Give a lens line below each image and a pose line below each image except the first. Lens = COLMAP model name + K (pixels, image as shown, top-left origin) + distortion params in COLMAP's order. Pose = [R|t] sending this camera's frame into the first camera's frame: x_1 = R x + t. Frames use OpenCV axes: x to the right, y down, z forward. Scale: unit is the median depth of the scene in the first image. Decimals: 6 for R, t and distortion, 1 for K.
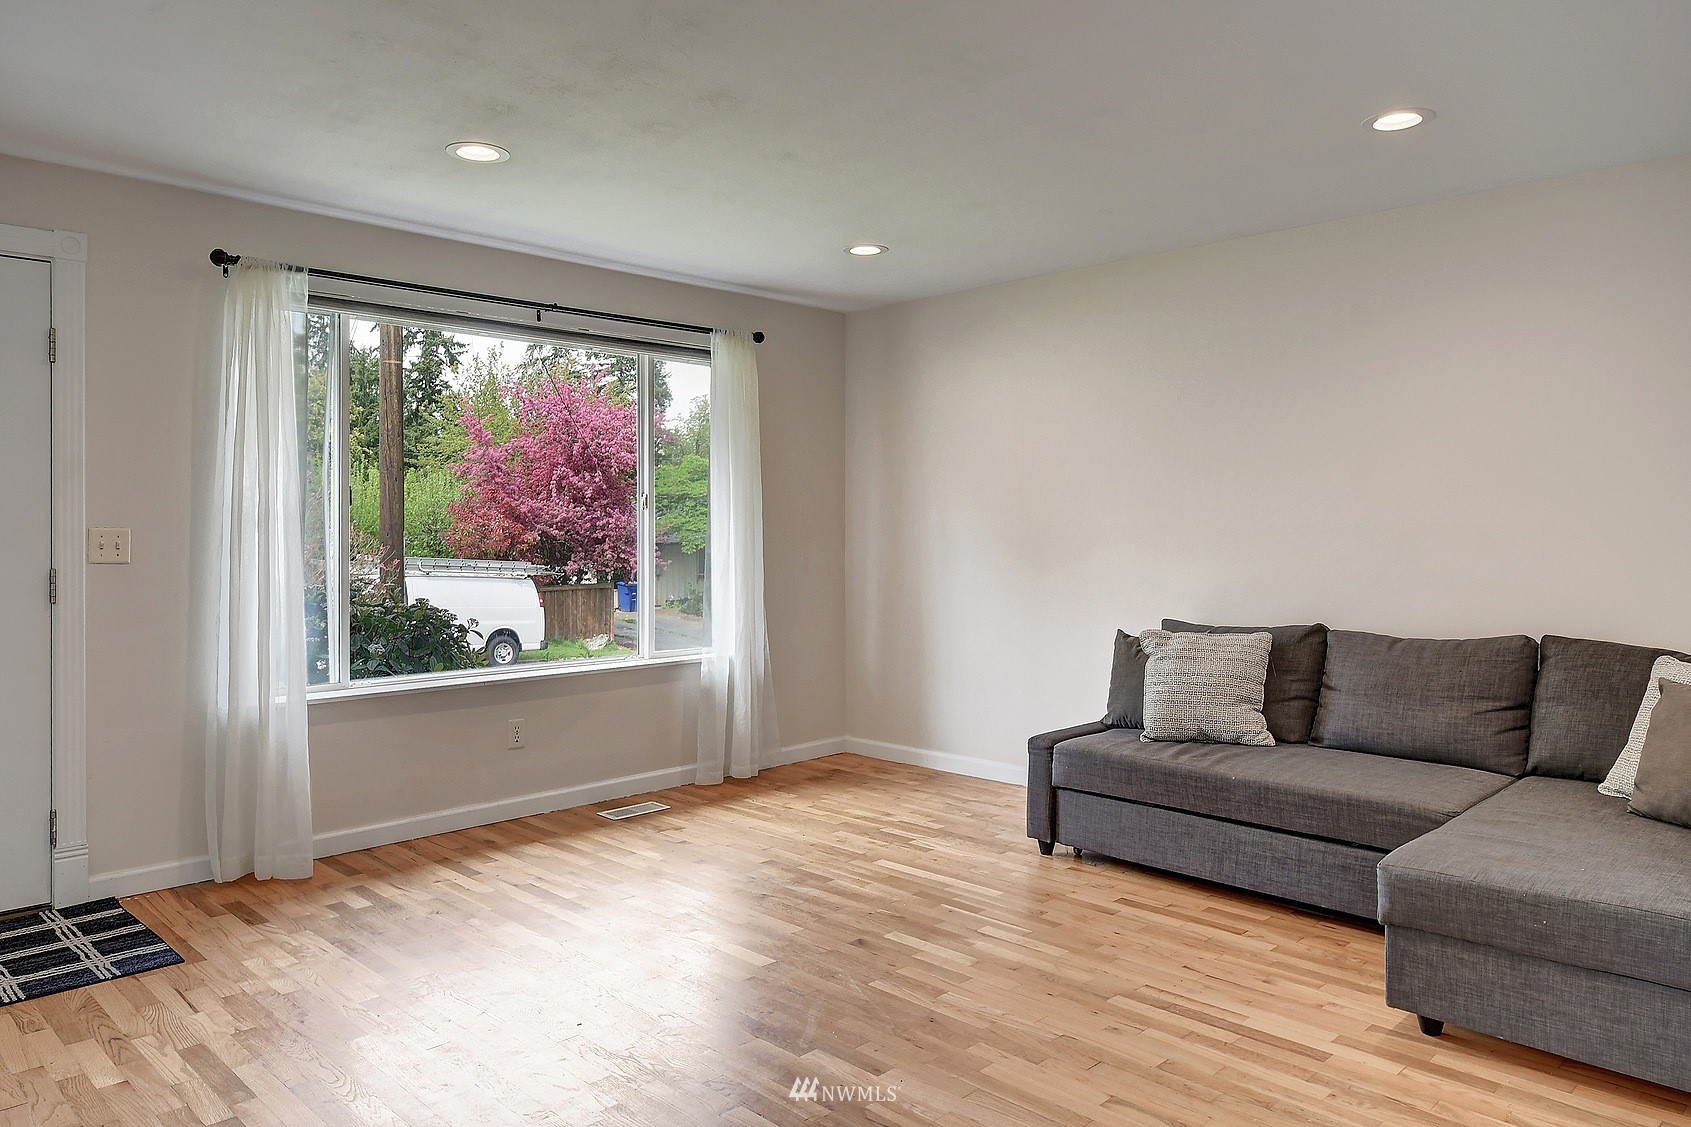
lens RADIAL K [[1144.1, 0, 845.3], [0, 1144.1, 546.4], [0, 0, 1]] dist [-0.000382, -0.000946]
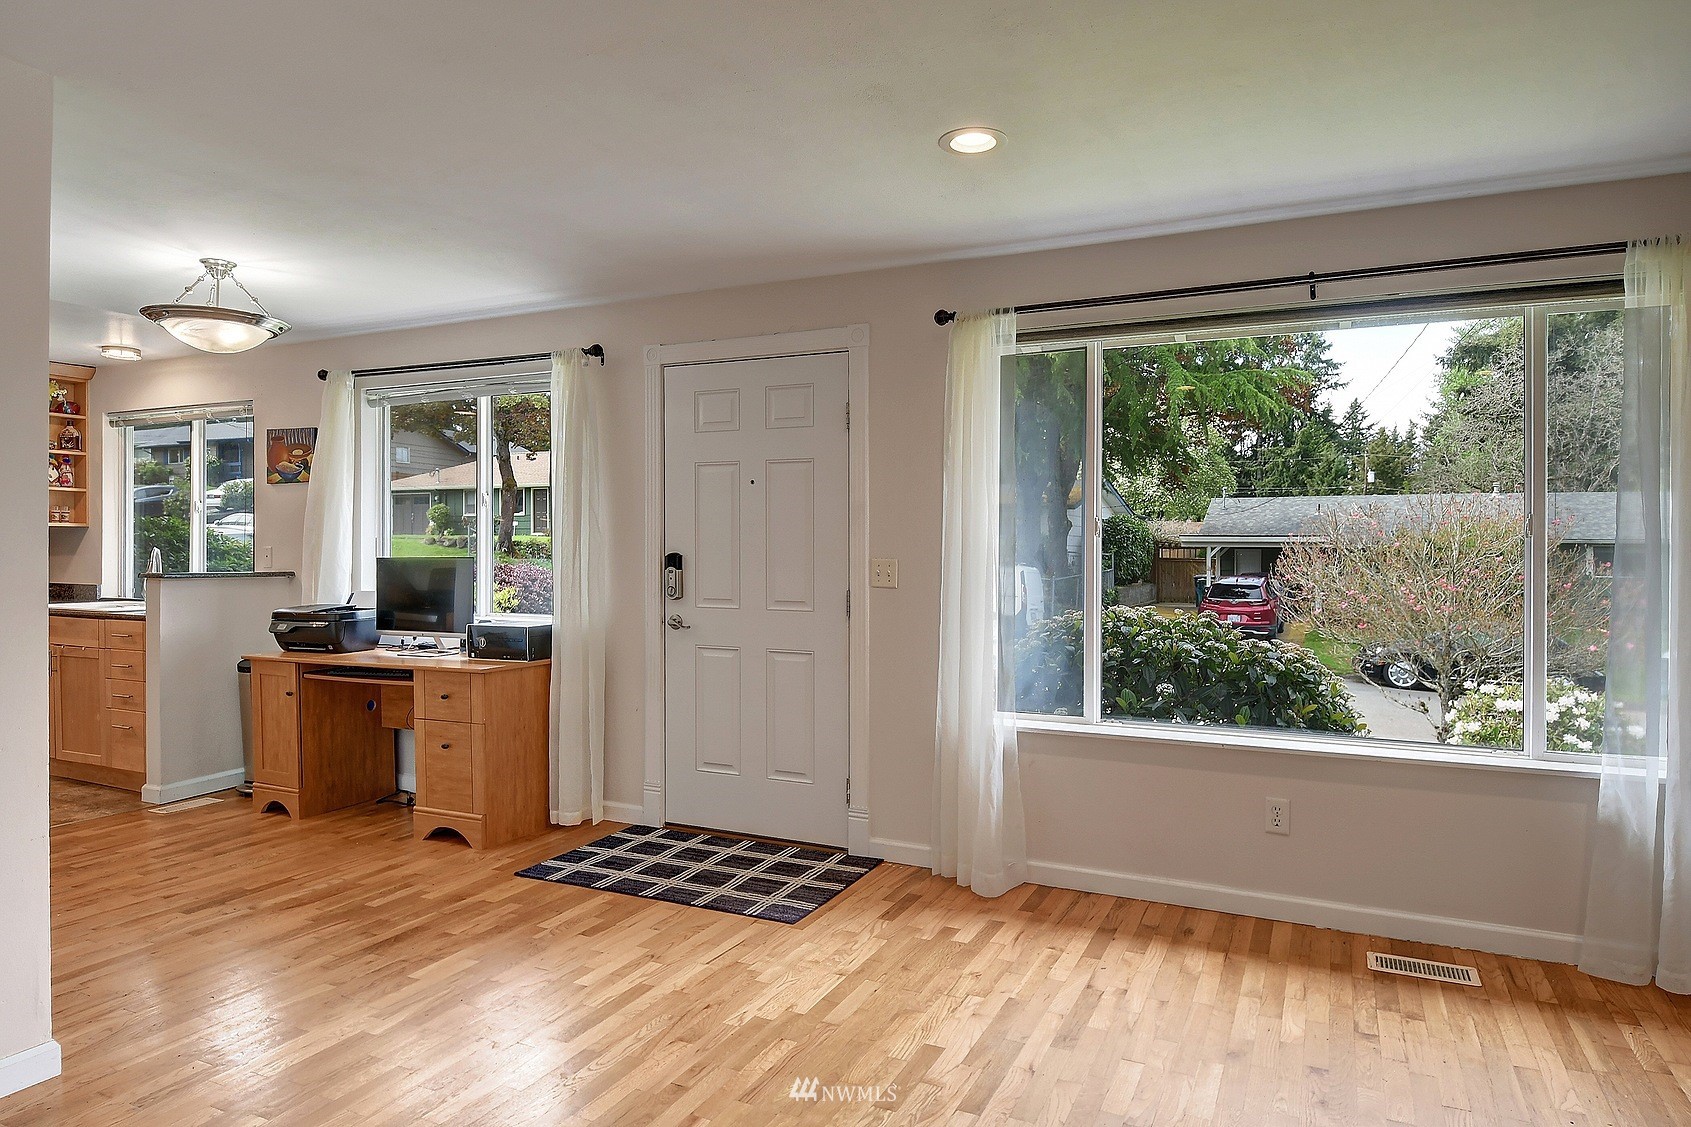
lens RADIAL K [[1011.2, 0, 846.9], [0, 1011.2, 570.8], [0, 0, 1]] dist [-0.001526, -0.001103]
pose [[0.329400, 0.021298, -0.943950, 0.367867], [-0.022469, 0.999639, 0.014714, -0.018331], [0.943923, 0.016363, 0.329760, 0.605342]]
